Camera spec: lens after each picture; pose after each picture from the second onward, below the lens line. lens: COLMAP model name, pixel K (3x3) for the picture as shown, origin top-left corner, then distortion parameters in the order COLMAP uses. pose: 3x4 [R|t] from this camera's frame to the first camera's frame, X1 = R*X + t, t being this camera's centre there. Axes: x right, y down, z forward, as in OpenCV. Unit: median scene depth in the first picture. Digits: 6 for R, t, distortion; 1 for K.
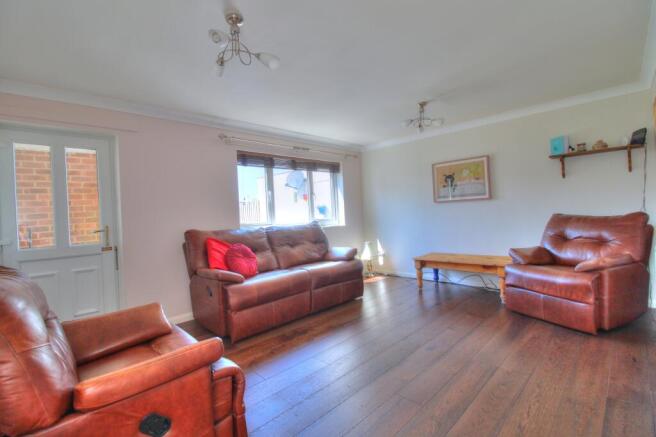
lens RADIAL K [[308.0, 0, 328.0], [0, 308.0, 218.5], [0, 0, 1]] dist [0.000923, 0.000119]
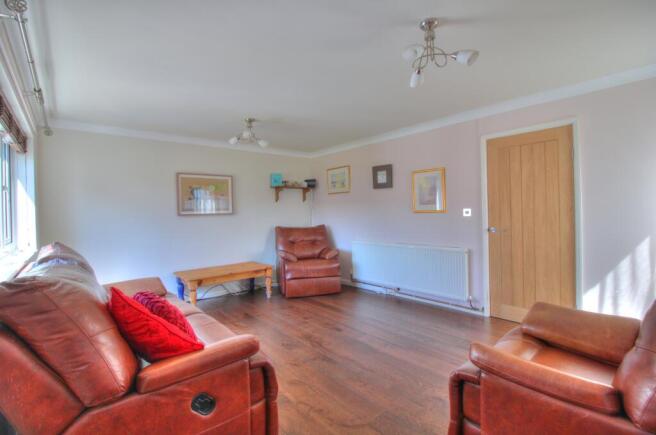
lens RADIAL K [[308.0, 0, 328.0], [0, 308.0, 217.5], [0, 0, 1]] dist [0.000923, 0.000119]
pose [[0.090261, 0.026521, 0.995565, -0.575538], [0.030739, 0.999095, -0.029402, -0.006961], [-0.995444, 0.033257, 0.089364, 0.544897]]
